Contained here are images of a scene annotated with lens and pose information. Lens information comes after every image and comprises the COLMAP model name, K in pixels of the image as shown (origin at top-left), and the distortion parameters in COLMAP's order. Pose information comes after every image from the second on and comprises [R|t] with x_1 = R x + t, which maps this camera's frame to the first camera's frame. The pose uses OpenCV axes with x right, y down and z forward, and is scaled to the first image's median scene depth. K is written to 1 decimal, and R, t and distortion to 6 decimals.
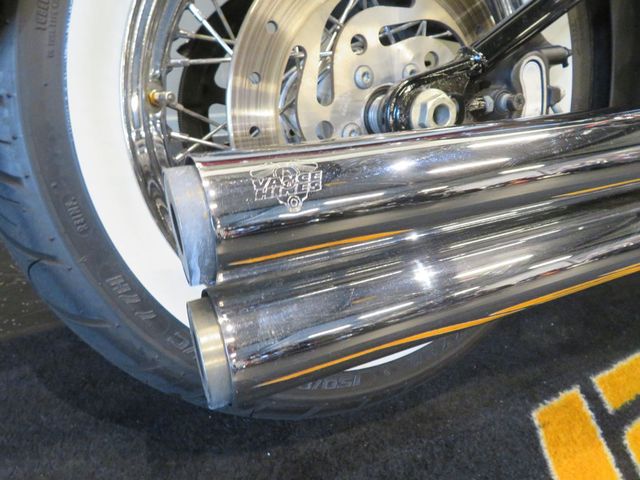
lens RADIAL K [[460.0, 0, 316.8], [0, 460.0, 242.5], [0, 0, 1]] dist [0.001027, 0.000690]
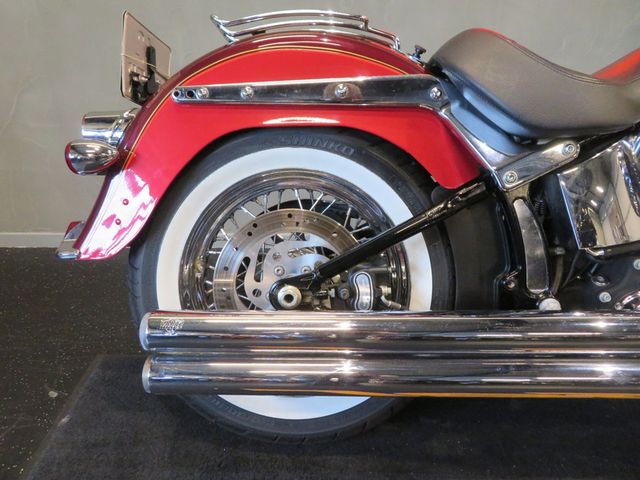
lens RADIAL K [[460.0, 0, 316.8], [0, 460.0, 242.5], [0, 0, 1]] dist [0.001027, 0.000690]
pose [[0.889378, 0.127229, -0.439112, 1.025389], [-0.195586, 0.974048, -0.113917, -0.244544], [0.413222, 0.187199, 0.891181, -0.738559]]
